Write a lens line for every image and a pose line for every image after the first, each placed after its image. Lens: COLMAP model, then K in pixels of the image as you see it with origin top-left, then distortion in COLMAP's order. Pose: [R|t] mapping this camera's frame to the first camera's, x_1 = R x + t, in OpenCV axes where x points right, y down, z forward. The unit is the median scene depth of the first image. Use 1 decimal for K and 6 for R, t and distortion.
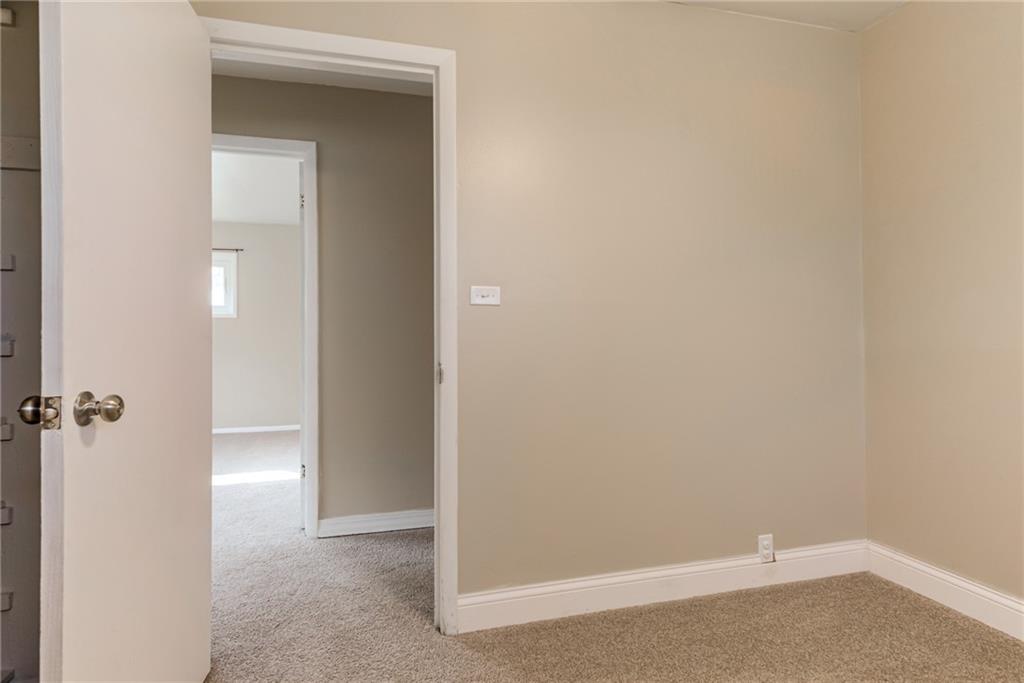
lens RADIAL K [[516.6, 0, 519.5], [0, 516.6, 339.9], [0, 0, 1]] dist [0.012513, -0.001027]
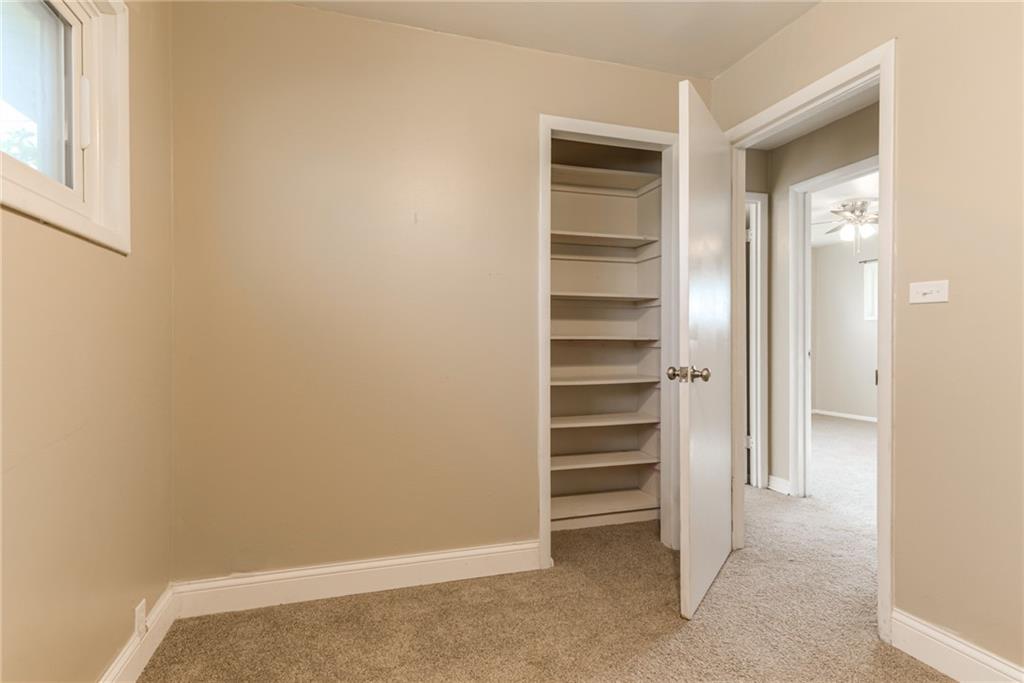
lens RADIAL K [[516.6, 0, 519.5], [0, 516.6, 339.9], [0, 0, 1]] dist [0.012513, -0.001027]
pose [[0.095851, 0.016379, -0.995261, 0.767079], [-0.007532, 0.999848, 0.015729, -0.012567], [0.995367, 0.005989, 0.095960, 0.210561]]
